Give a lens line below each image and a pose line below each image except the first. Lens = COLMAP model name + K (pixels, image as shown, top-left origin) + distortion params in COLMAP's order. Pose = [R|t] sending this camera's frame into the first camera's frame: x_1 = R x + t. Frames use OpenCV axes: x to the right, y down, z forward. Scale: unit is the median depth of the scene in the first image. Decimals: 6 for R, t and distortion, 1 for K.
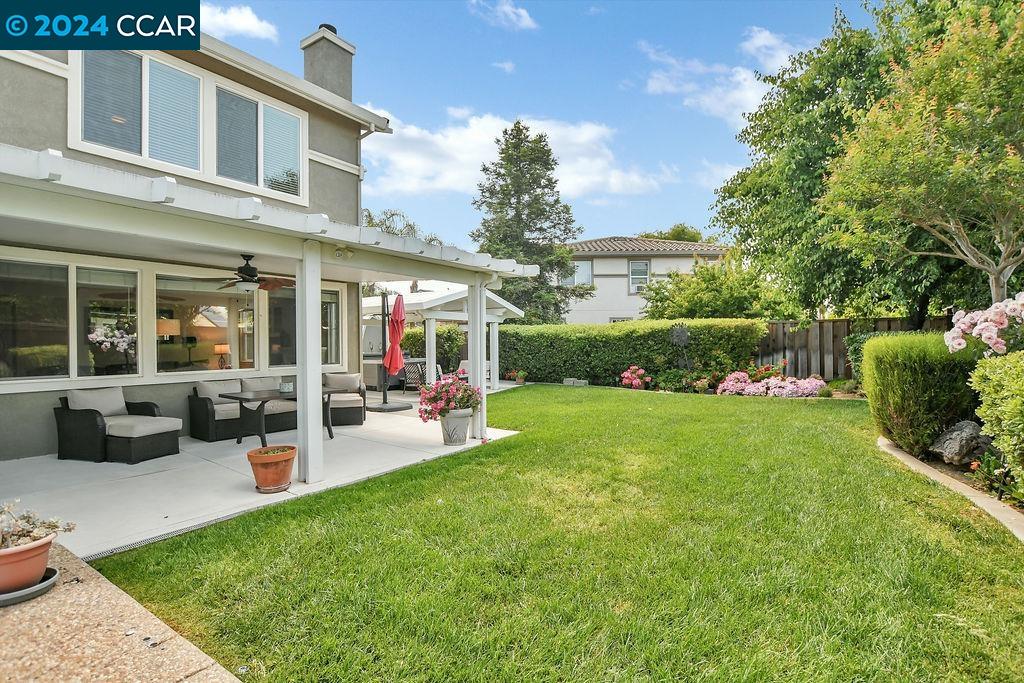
lens RADIAL K [[484.4, 0, 511.3], [0, 484.4, 346.1], [0, 0, 1]] dist [-0.024083, 0.001696]
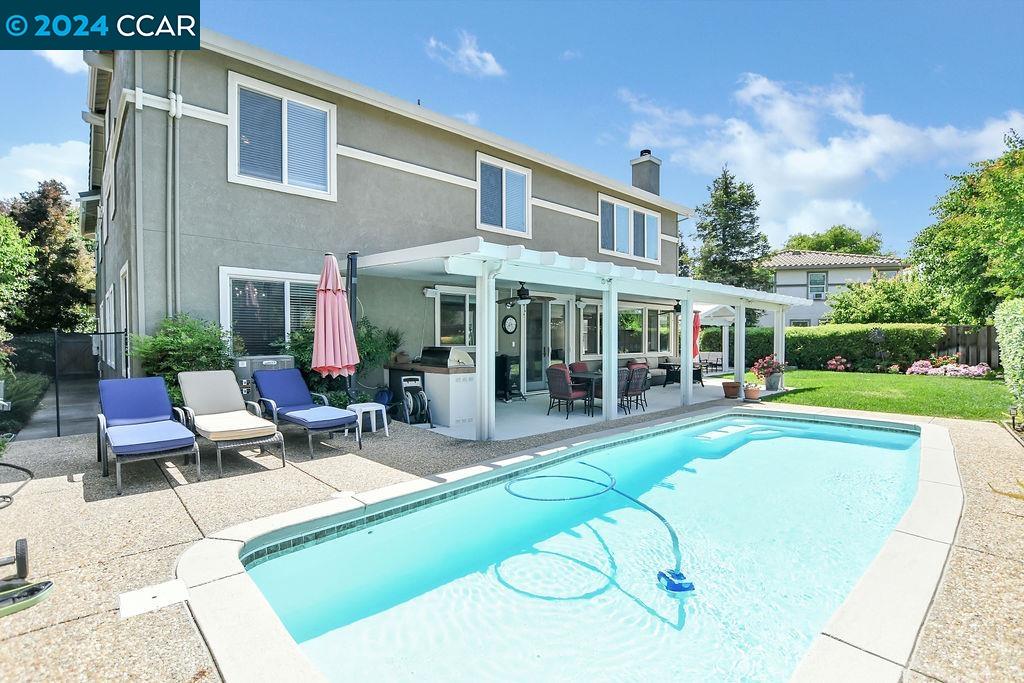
lens RADIAL K [[473.3, 0, 508.8], [0, 473.3, 354.6], [0, 0, 1]] dist [-0.027173, 0.000905]
pose [[0.970958, 0.012067, -0.238945, -0.379123], [-0.005800, 0.999621, 0.026915, 0.003498], [0.239179, -0.024747, 0.970660, -0.615827]]
